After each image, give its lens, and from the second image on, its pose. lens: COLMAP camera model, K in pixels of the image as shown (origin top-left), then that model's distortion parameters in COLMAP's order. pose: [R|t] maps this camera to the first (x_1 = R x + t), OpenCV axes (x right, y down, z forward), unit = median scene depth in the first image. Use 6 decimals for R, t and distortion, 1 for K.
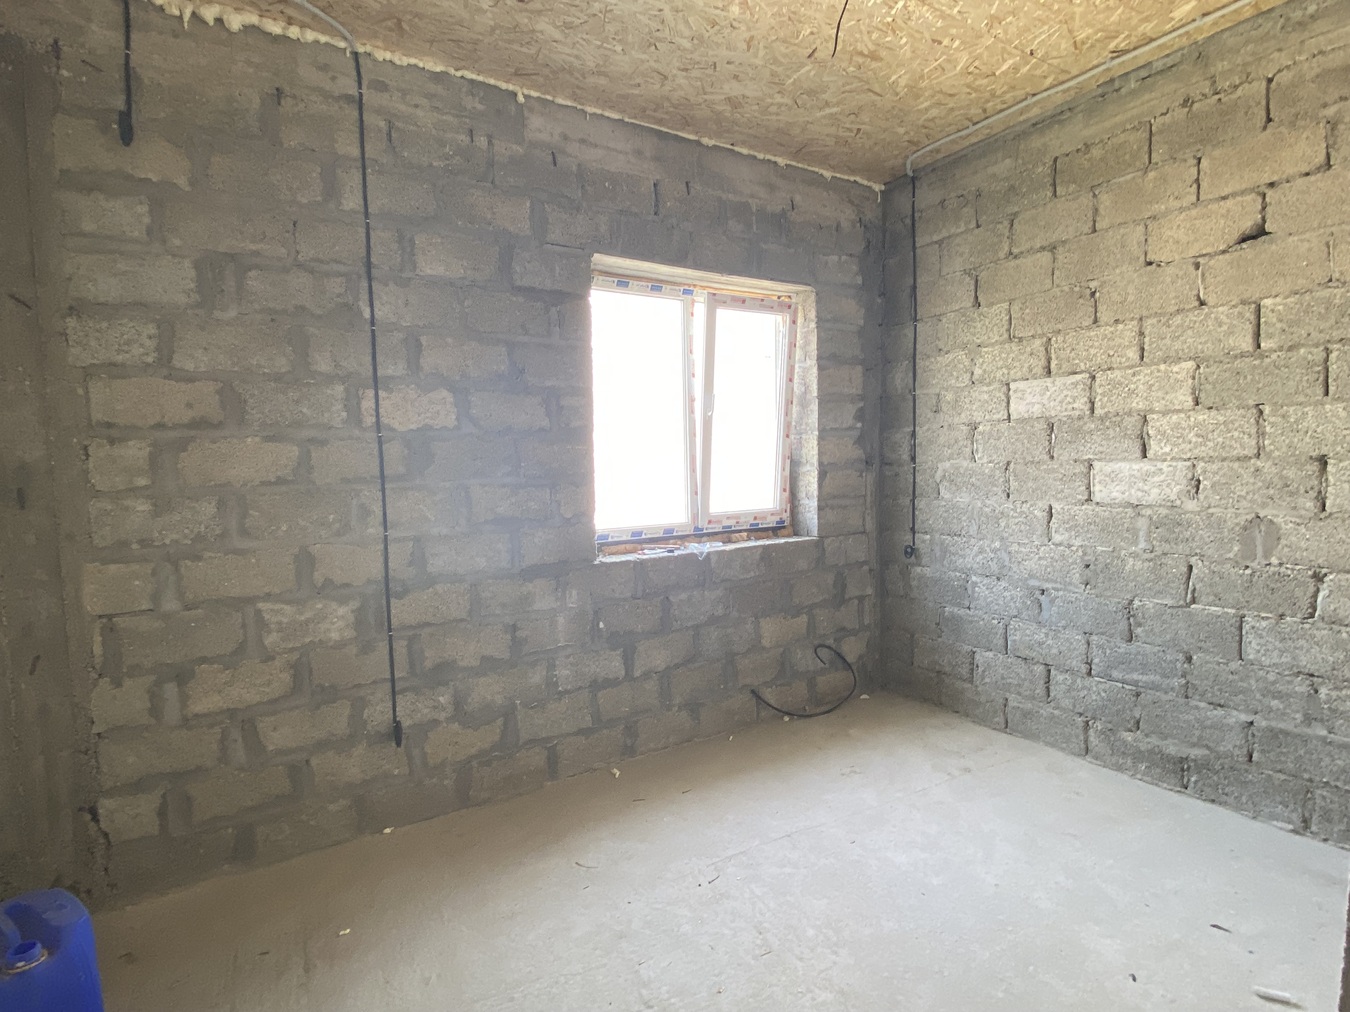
lens RADIAL K [[677.0, 0, 675.0], [0, 677.0, 506.0], [0, 0, 1]] dist [0.082762, -0.092557]
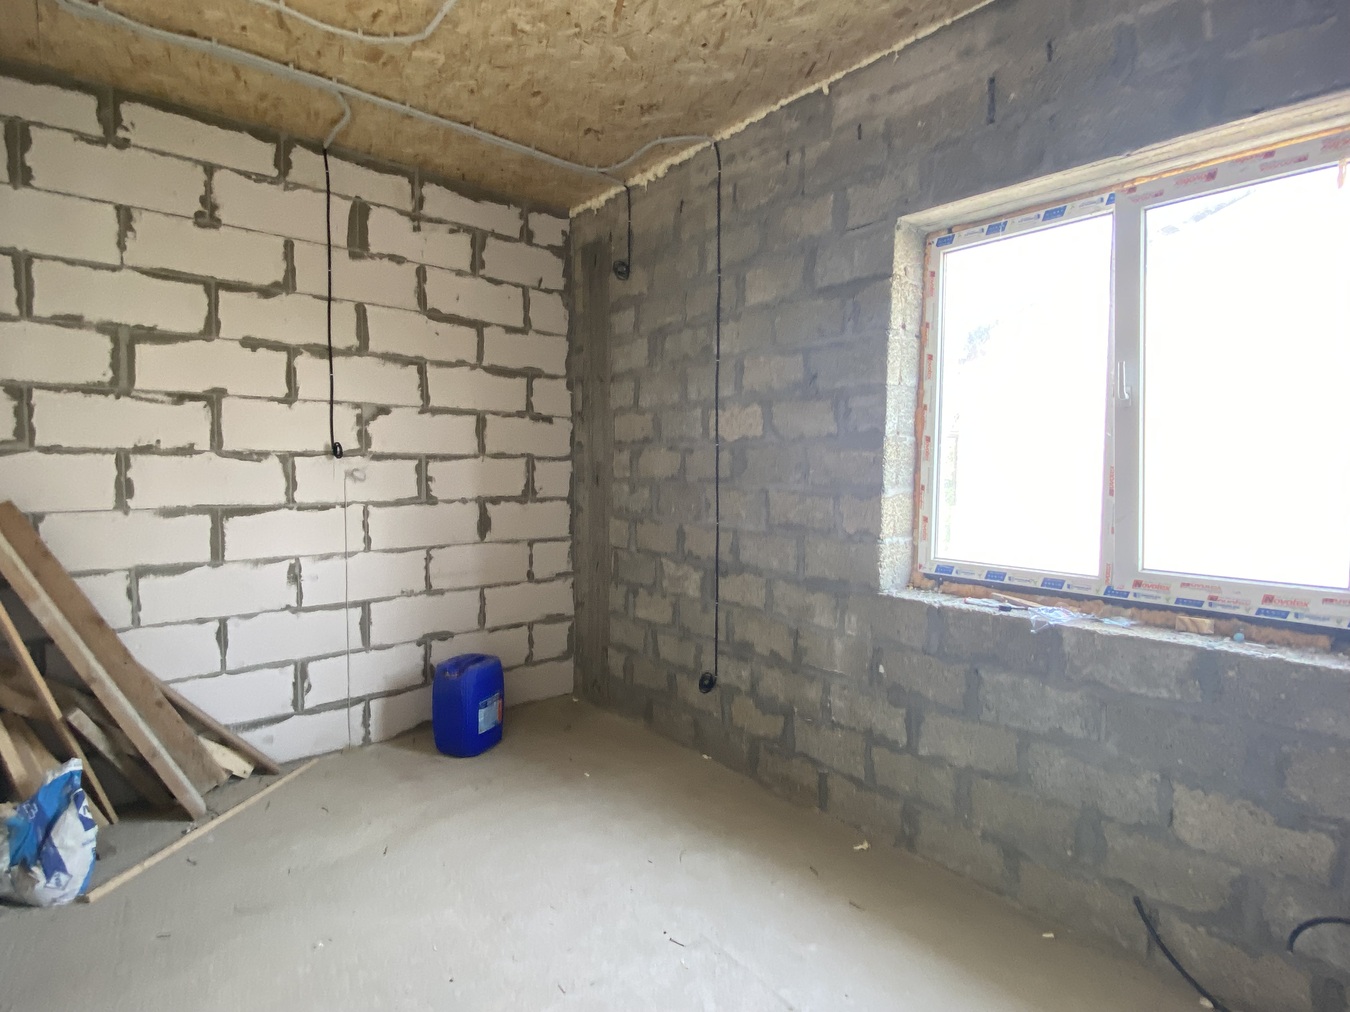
lens RADIAL K [[677.0, 0, 675.0], [0, 677.0, 506.0], [0, 0, 1]] dist [0.082762, -0.092557]
pose [[0.150992, 0.085410, -0.984838, 0.738353], [-0.076170, 0.994304, 0.074553, -0.073359], [0.985596, 0.063759, 0.156638, 0.682212]]
